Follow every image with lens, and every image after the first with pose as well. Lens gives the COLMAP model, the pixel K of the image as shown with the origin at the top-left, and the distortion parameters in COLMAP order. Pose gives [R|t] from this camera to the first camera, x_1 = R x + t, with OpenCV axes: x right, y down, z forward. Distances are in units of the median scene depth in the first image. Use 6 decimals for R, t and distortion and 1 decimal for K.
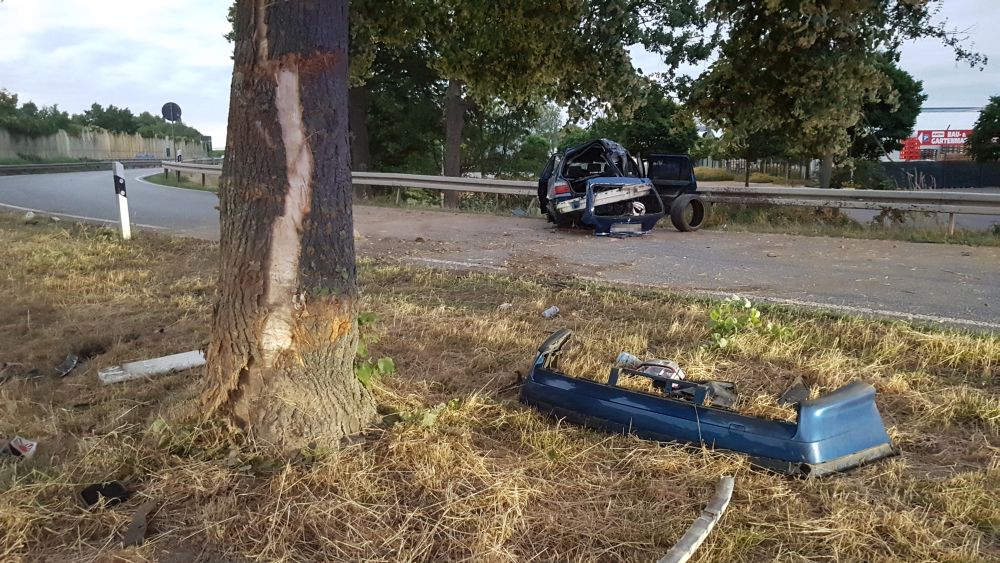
lens RADIAL K [[776.2, 0, 500.0], [0, 776.2, 281.5], [0, 0, 1]] dist [0.042540, -0.083102]
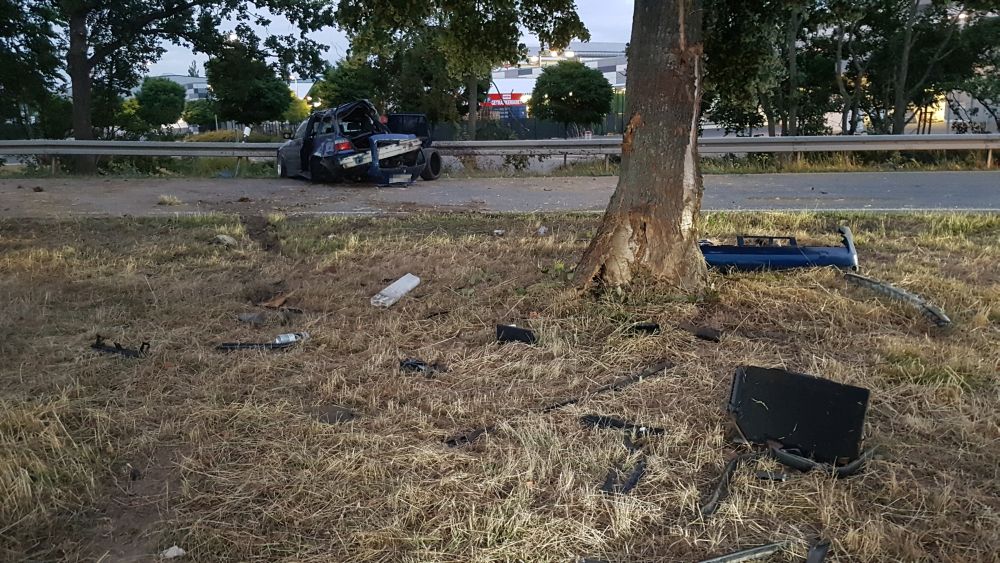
lens RADIAL K [[776.2, 0, 500.0], [0, 776.2, 281.5], [0, 0, 1]] dist [0.042540, -0.083102]
pose [[0.809370, -0.132750, 0.572100, -0.402811], [0.106512, 0.991144, 0.079299, 0.007037], [-0.577560, -0.003247, 0.816342, -0.024406]]
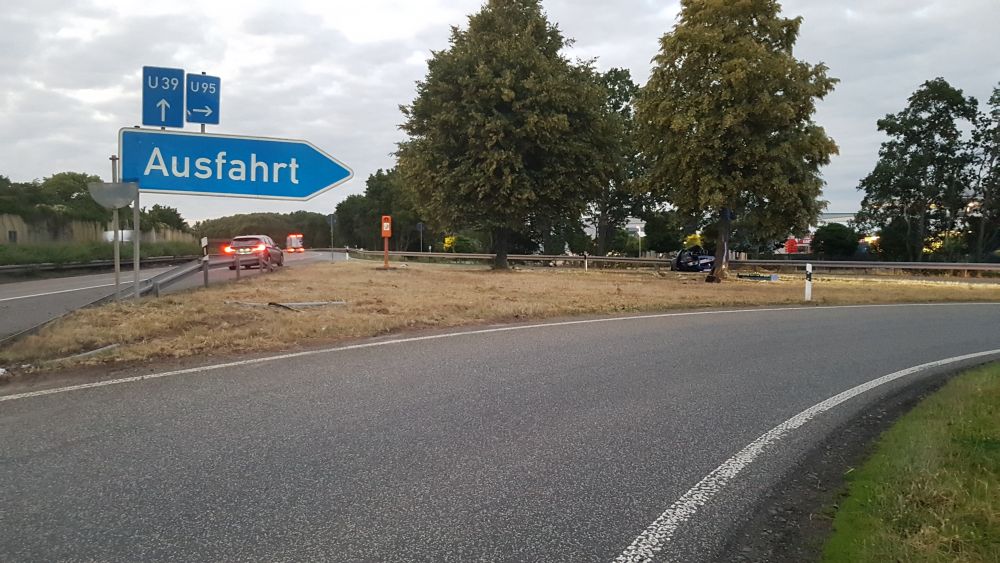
lens RADIAL K [[776.2, 0, 500.0], [0, 776.2, 281.5], [0, 0, 1]] dist [0.042540, -0.083102]
pose [[0.993504, 0.000235, 0.113793, -1.186650], [0.013193, 0.993016, -0.117236, 0.387232], [-0.113026, 0.117976, 0.986563, -2.388081]]
